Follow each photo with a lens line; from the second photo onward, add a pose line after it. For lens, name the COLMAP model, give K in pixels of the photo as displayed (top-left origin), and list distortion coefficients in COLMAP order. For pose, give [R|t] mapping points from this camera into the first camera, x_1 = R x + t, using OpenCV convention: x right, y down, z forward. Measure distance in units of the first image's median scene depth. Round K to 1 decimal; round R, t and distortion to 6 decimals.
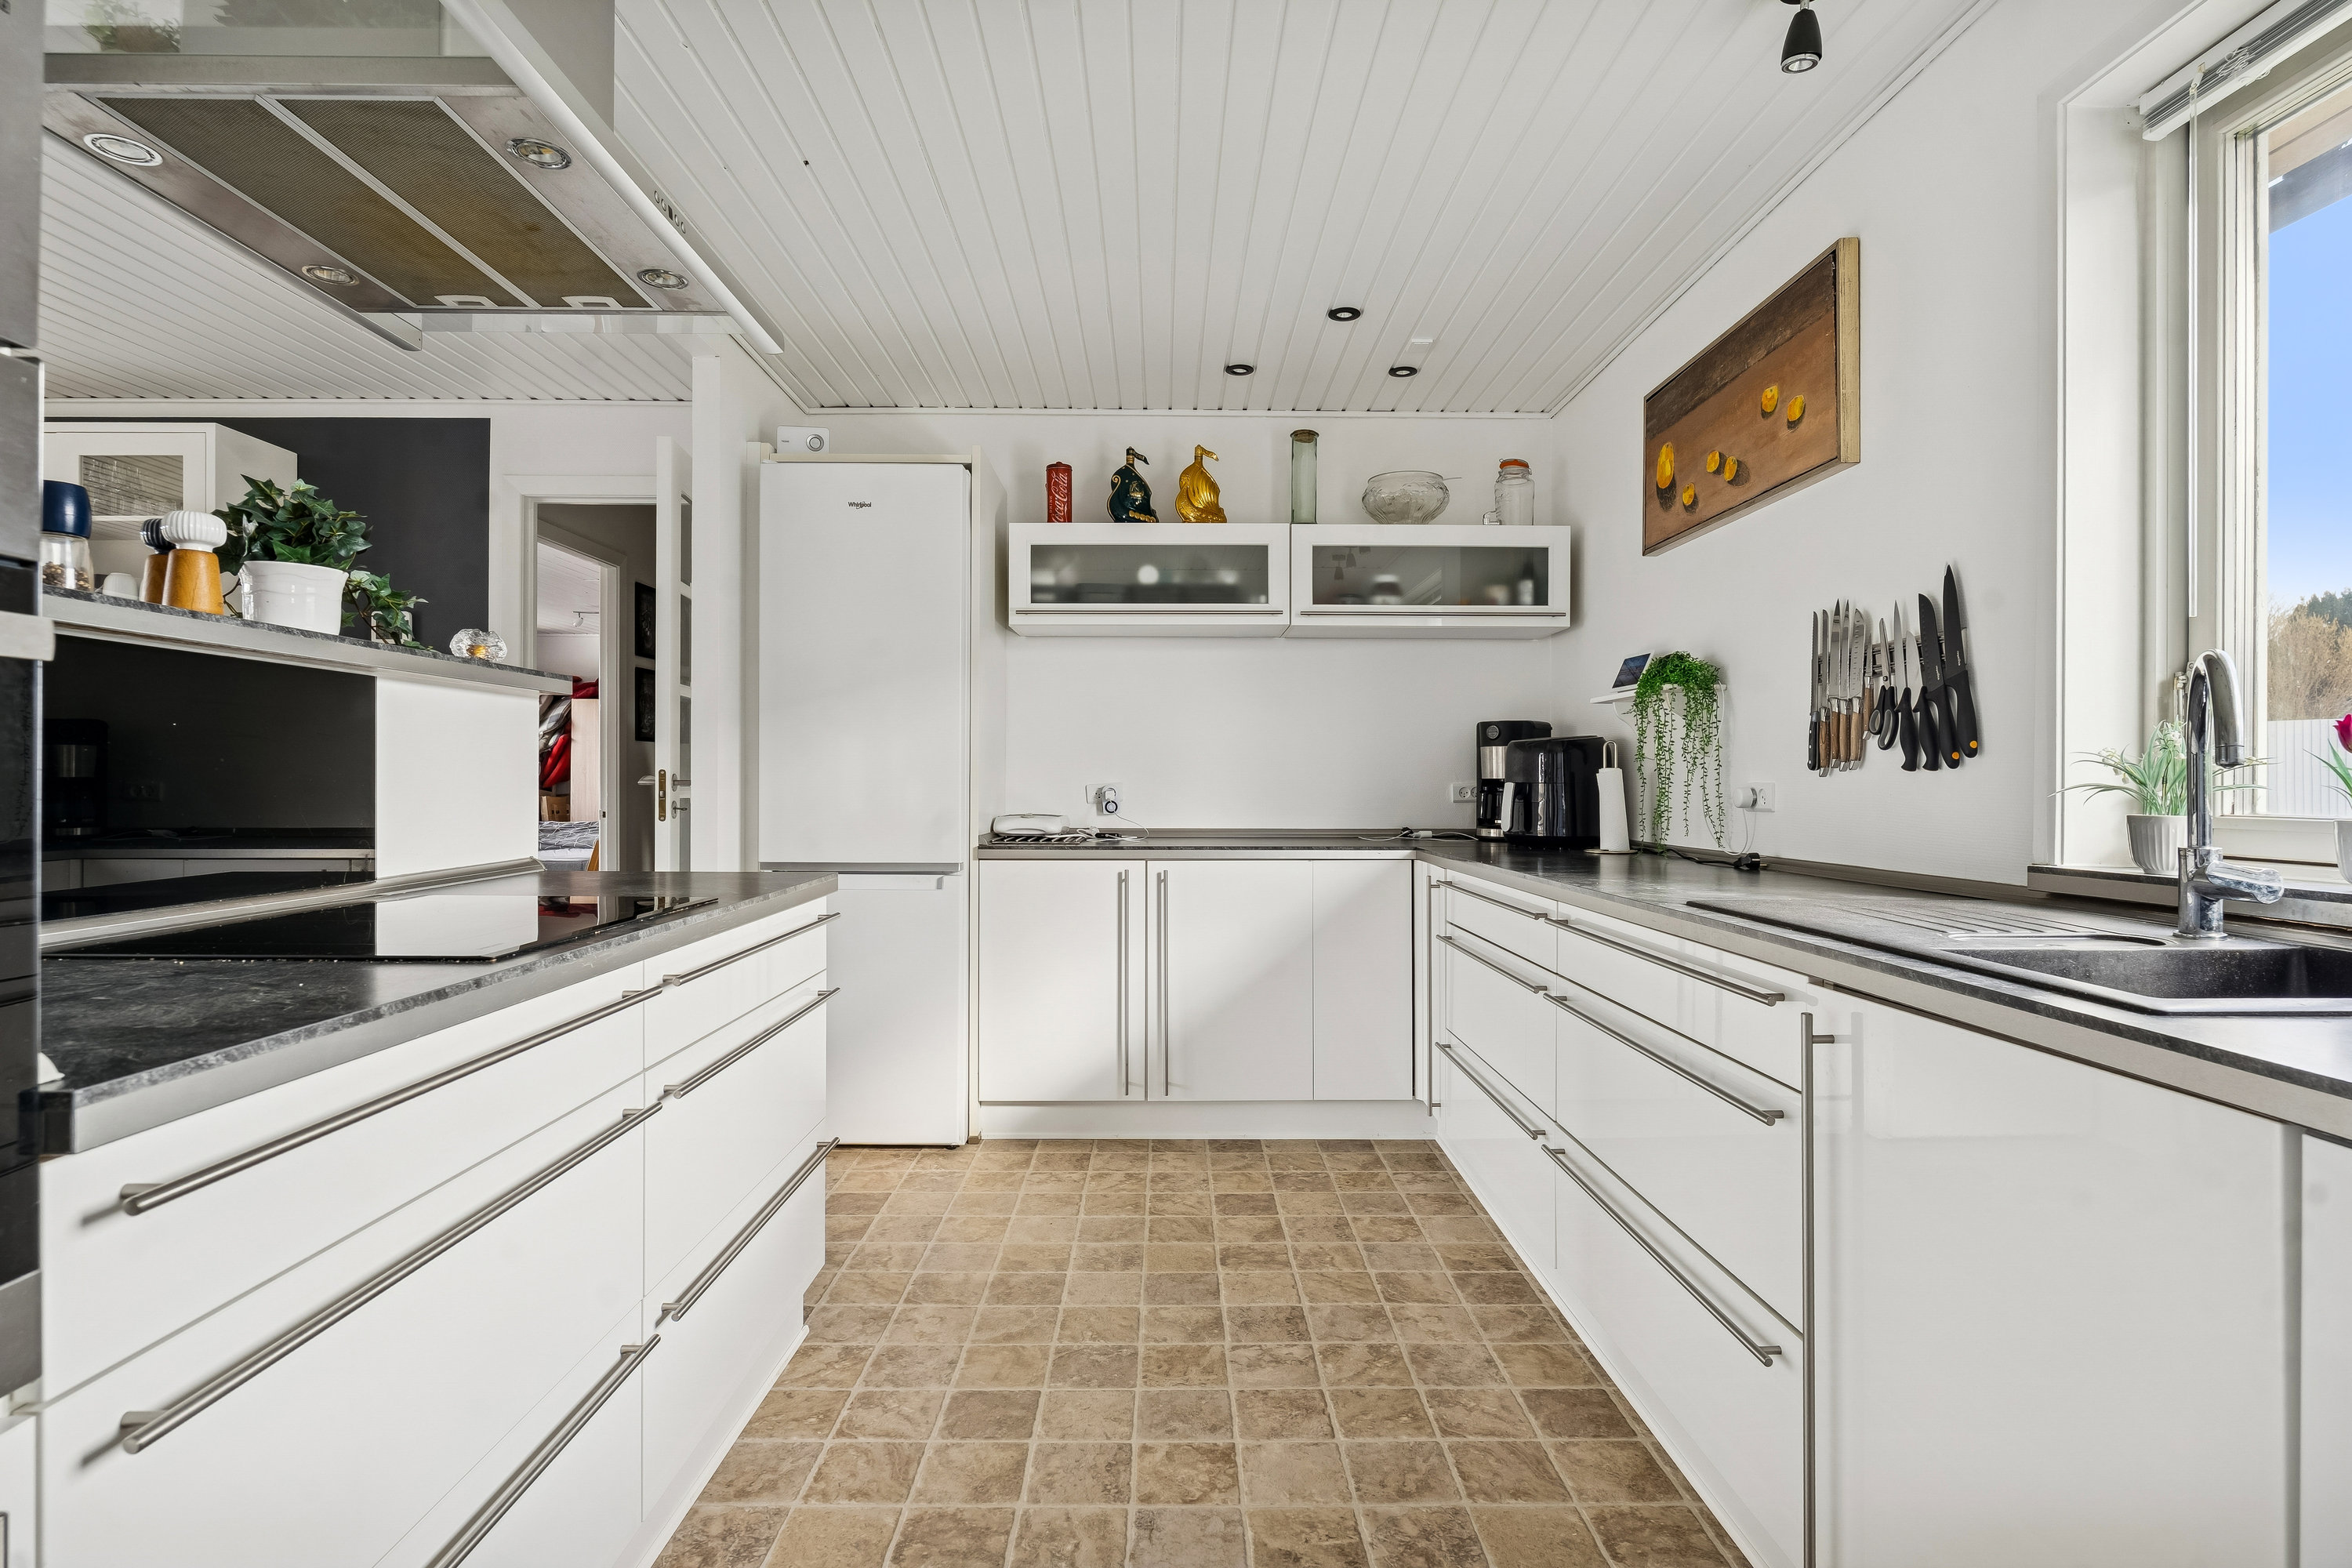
lens RADIAL K [[1185.0, 0, 1169.5], [0, 1185.0, 786.5], [0, 0, 1]] dist [0.001554, 0.000481]
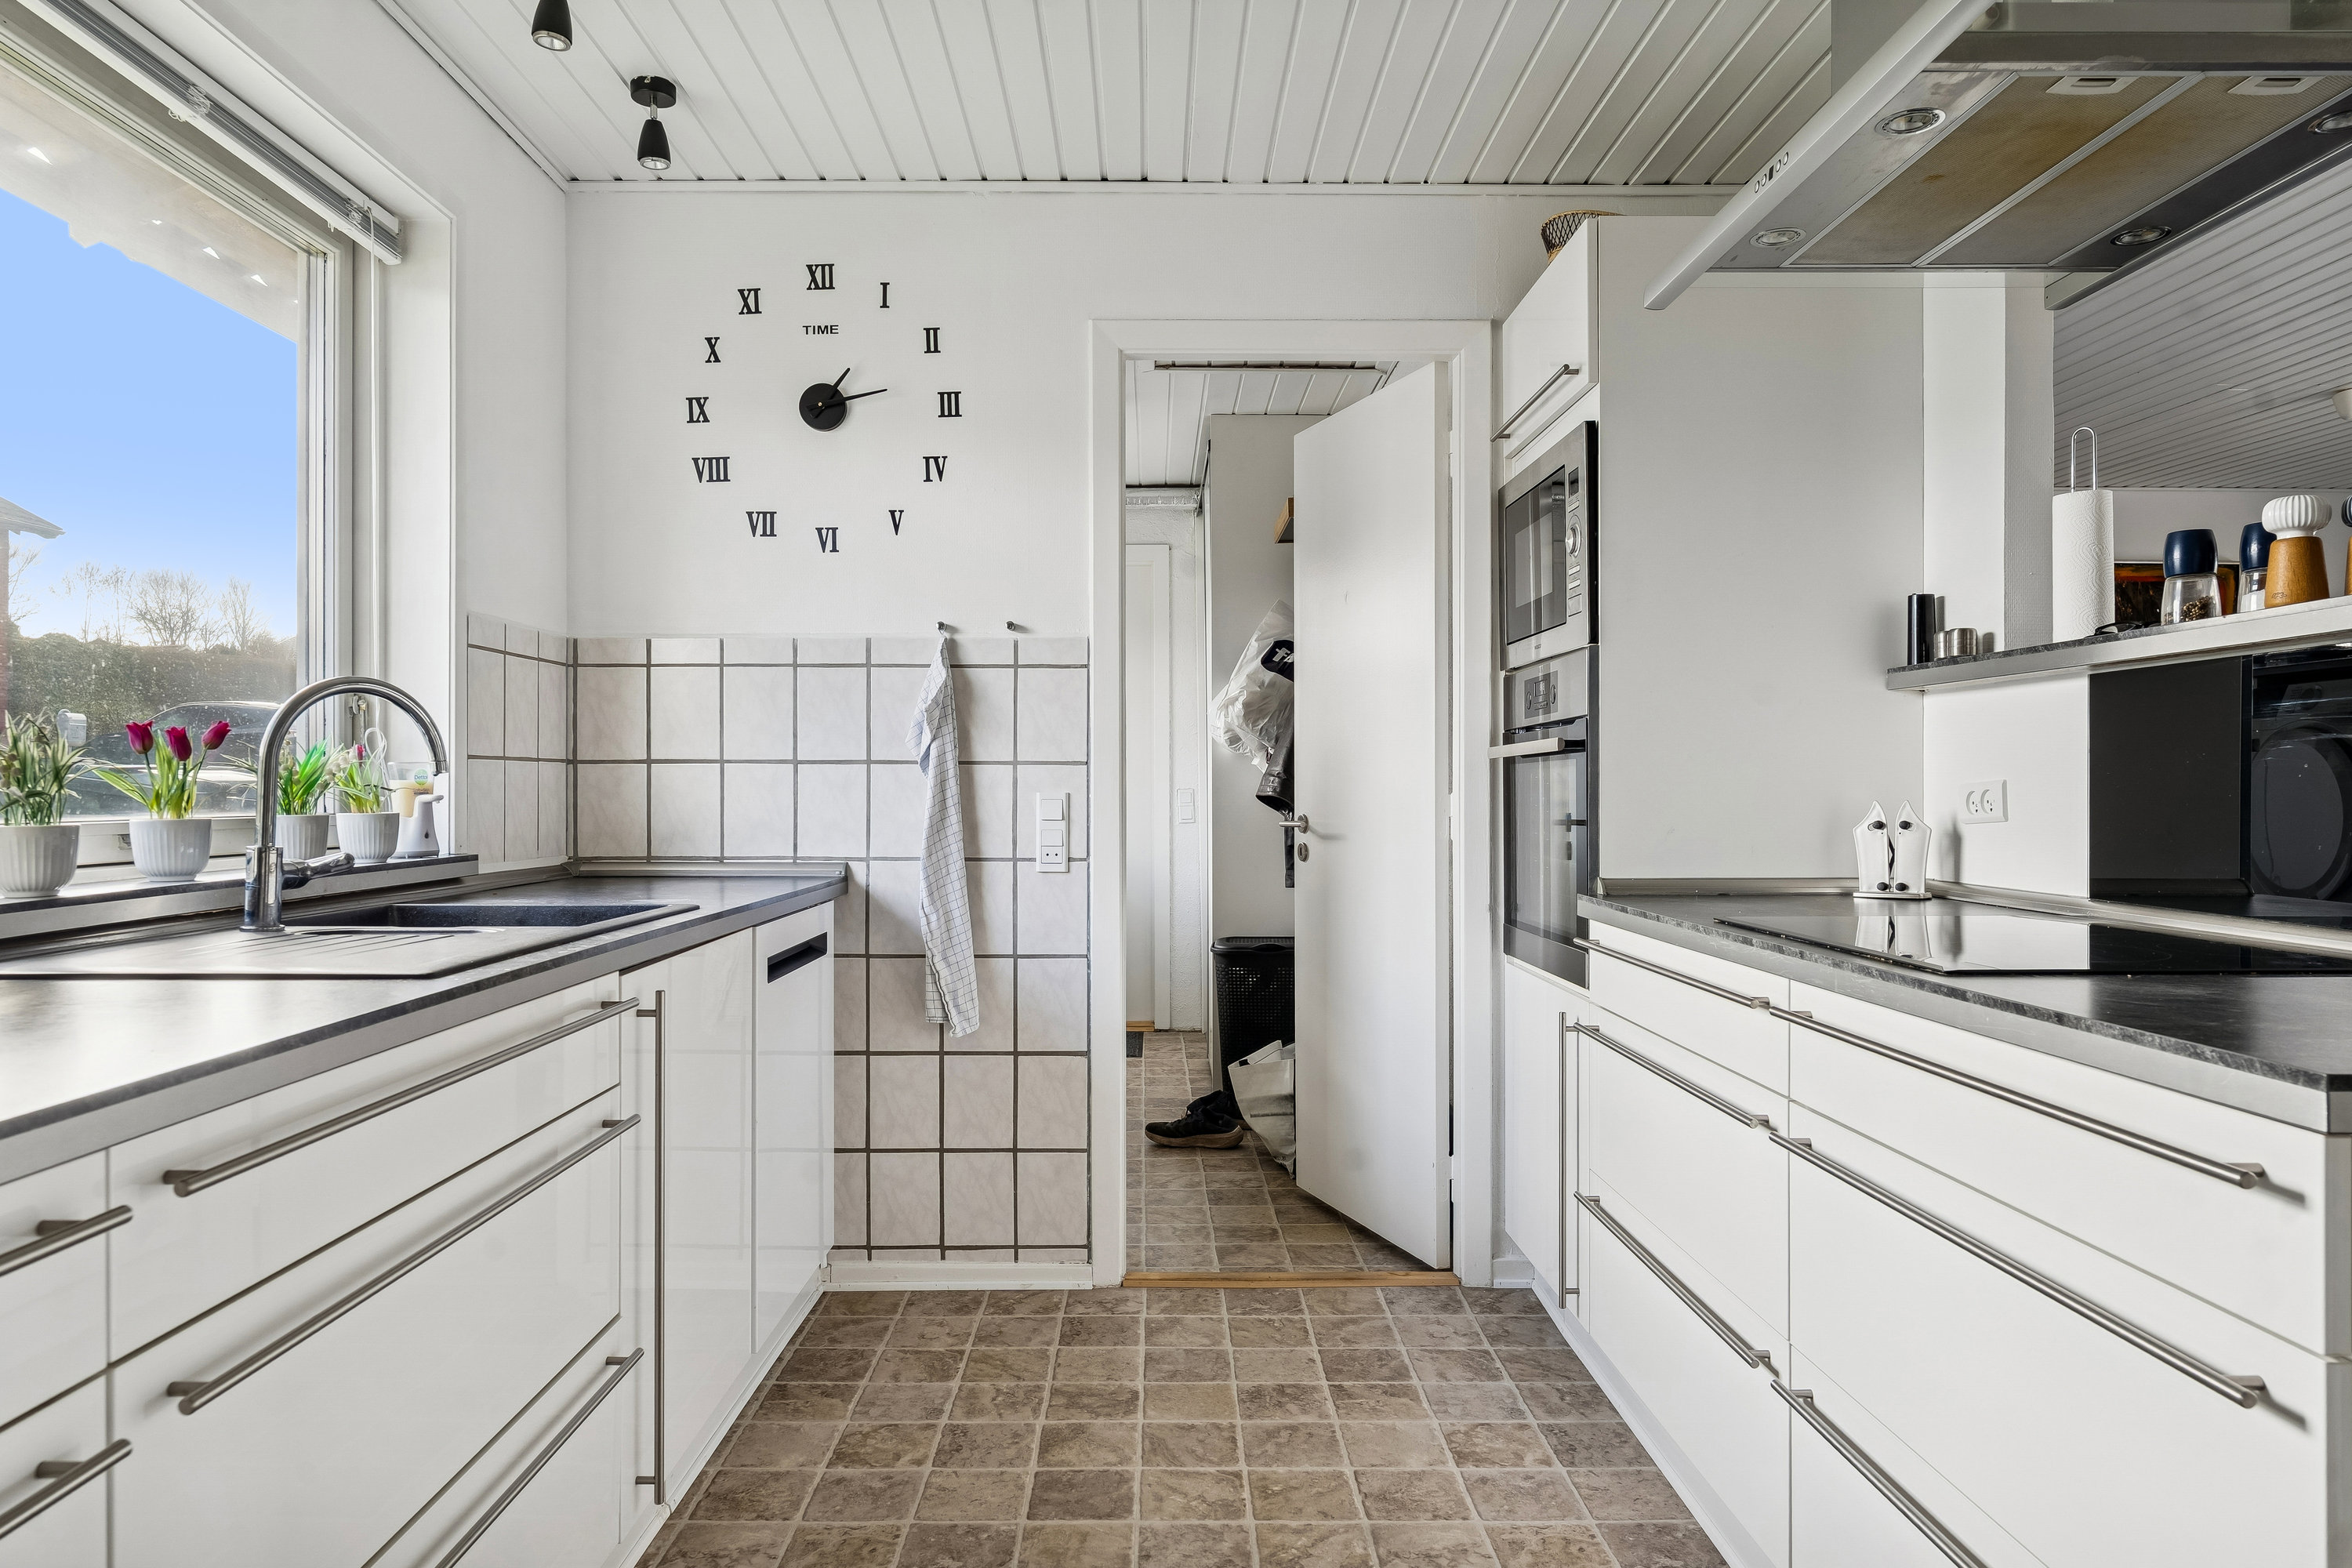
lens RADIAL K [[1469.0, 0, 1157.4], [0, 1469.0, 786.9], [0, 0, 1]] dist [0.001967, -0.002423]
pose [[-0.999816, 0.018334, 0.005690, 0.017884], [0.018353, 0.999826, 0.003342, -0.001844], [-0.005627, 0.003446, -0.999978, 1.976787]]
